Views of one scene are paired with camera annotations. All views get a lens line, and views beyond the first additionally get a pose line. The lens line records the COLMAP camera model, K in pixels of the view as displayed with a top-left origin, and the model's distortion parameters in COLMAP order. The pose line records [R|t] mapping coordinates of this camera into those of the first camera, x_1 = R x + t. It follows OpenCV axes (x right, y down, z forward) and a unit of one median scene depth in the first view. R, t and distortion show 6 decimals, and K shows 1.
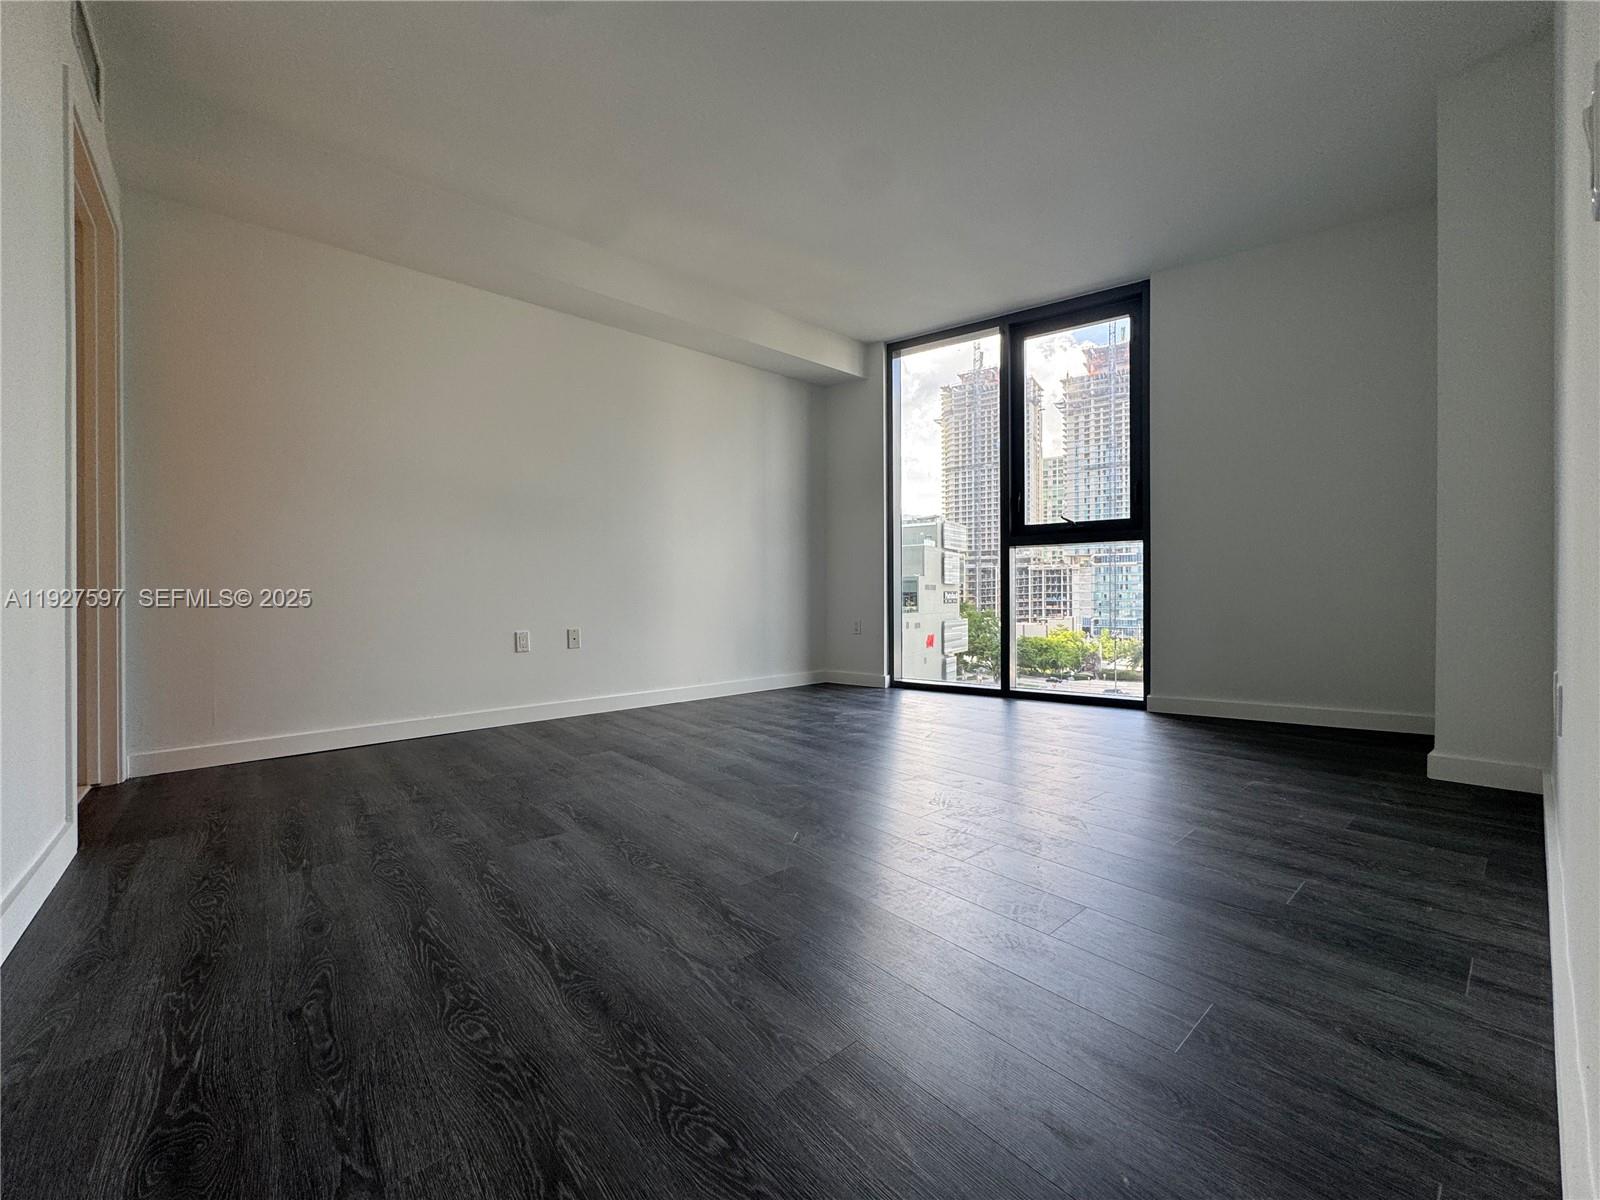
lens RADIAL K [[640.1, 0, 800.0], [0, 640.1, 600.0], [0, 0, 1]] dist [-0.000264, 0.000019]
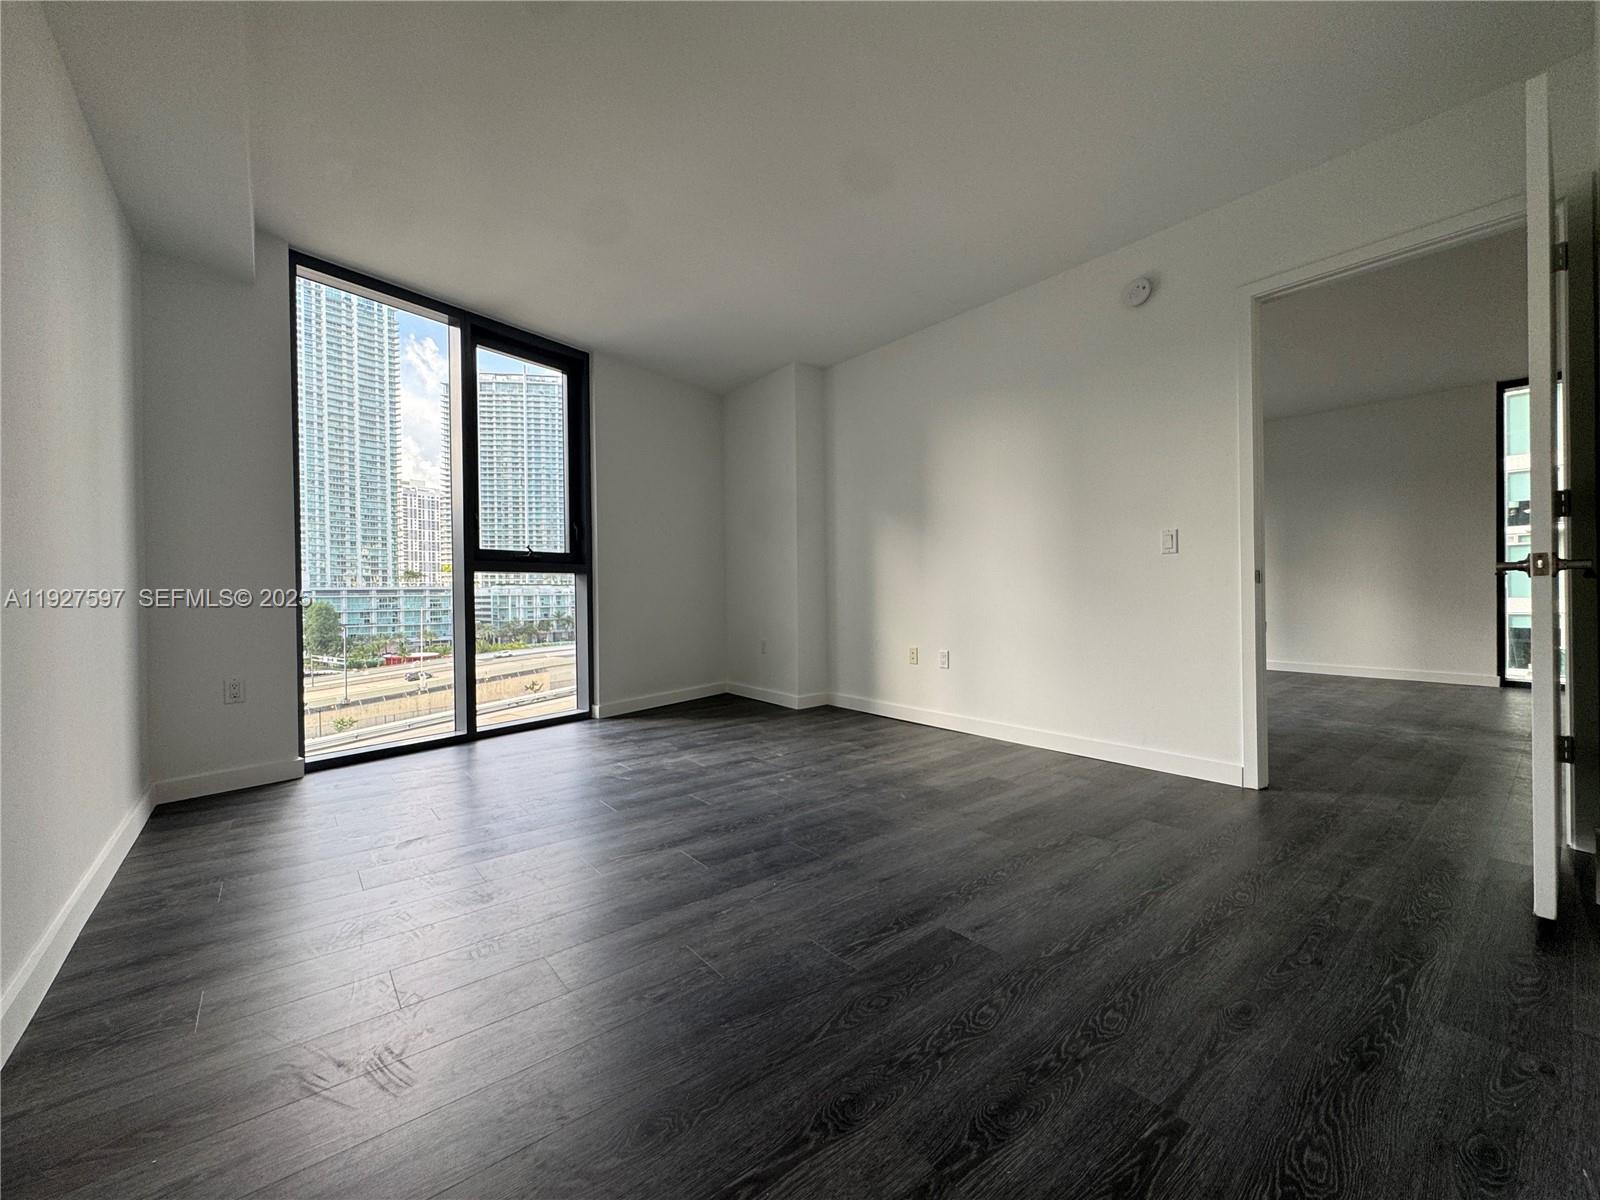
lens RADIAL K [[635.2, 0, 800.0], [0, 635.2, 600.0], [0, 0, 1]] dist [0.000063, -0.000160]
pose [[0.023913, -0.004542, 0.999704, -0.990694], [0.017320, 0.999841, 0.004128, -0.071747], [-0.999564, 0.017216, 0.023988, 0.939395]]
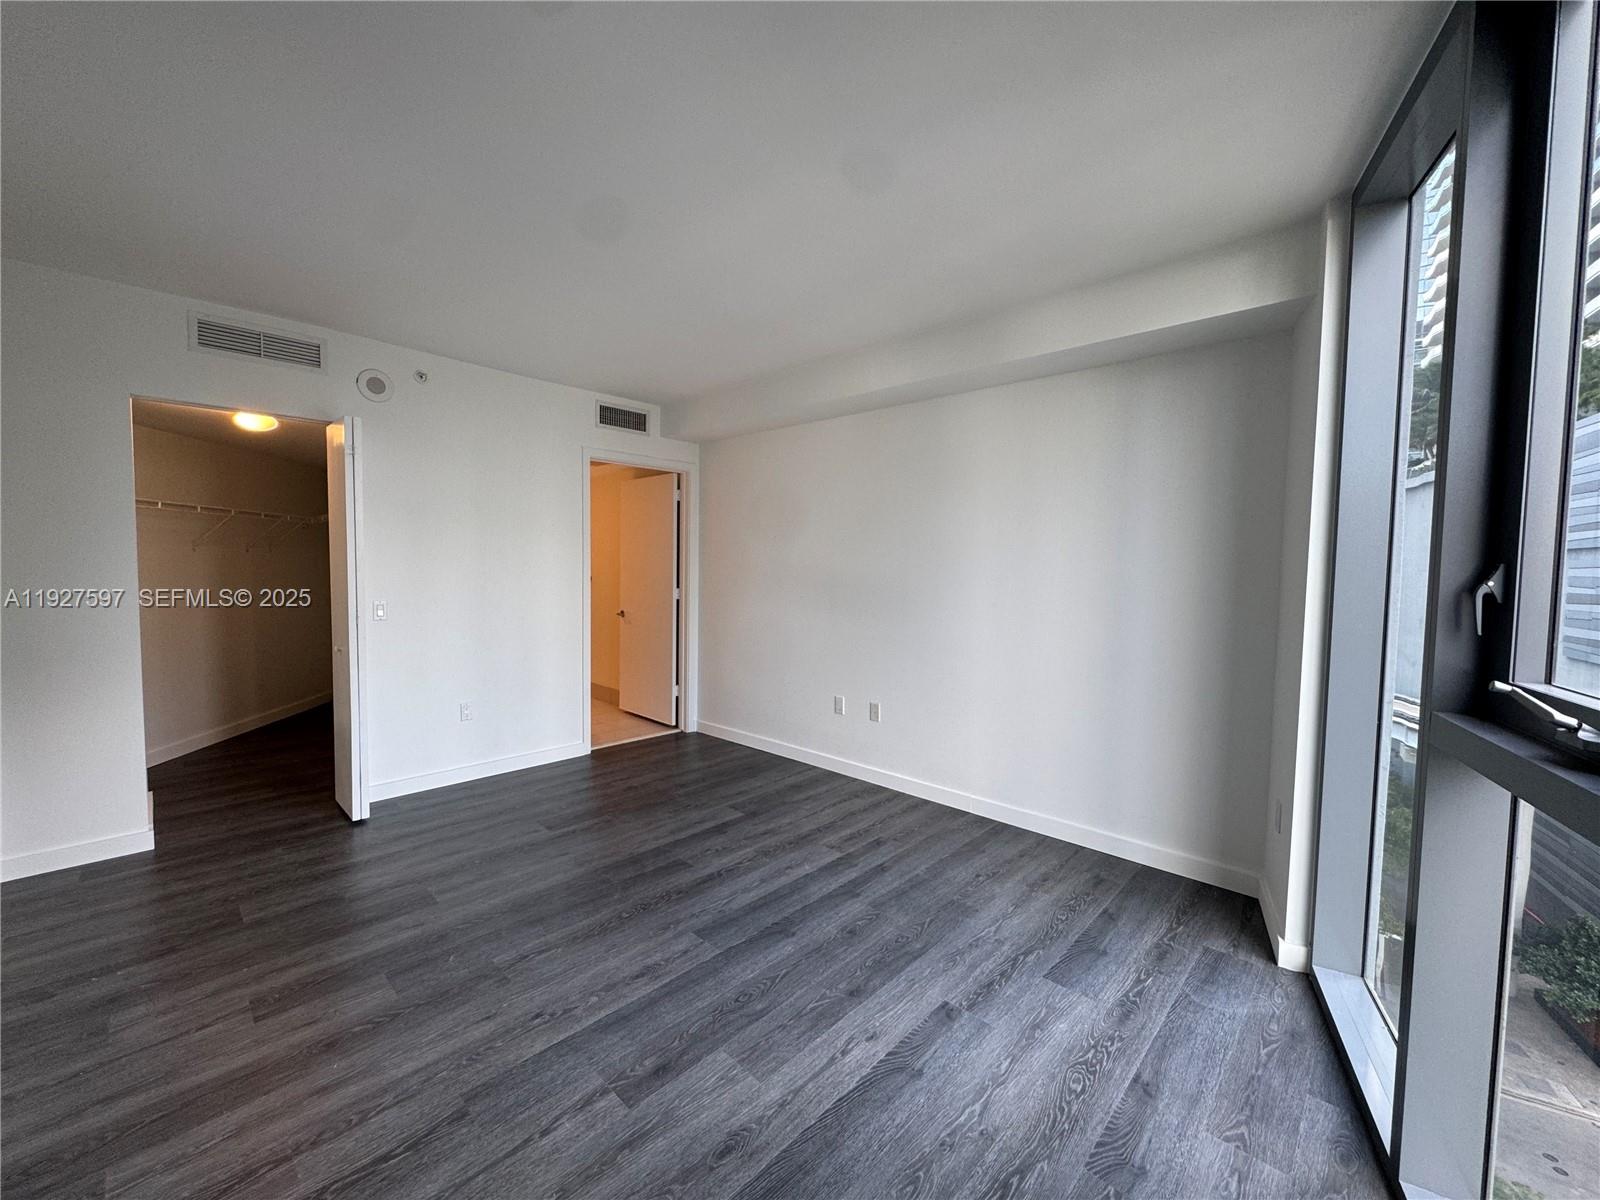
lens RADIAL K [[640.1, 0, 800.0], [0, 640.1, 600.0], [0, 0, 1]] dist [-0.000264, 0.000019]
pose [[0.096146, 0.064239, -0.993292, 1.092745], [-0.021632, 0.997814, 0.062437, -0.302352], [0.995132, 0.015484, 0.097326, 1.193682]]
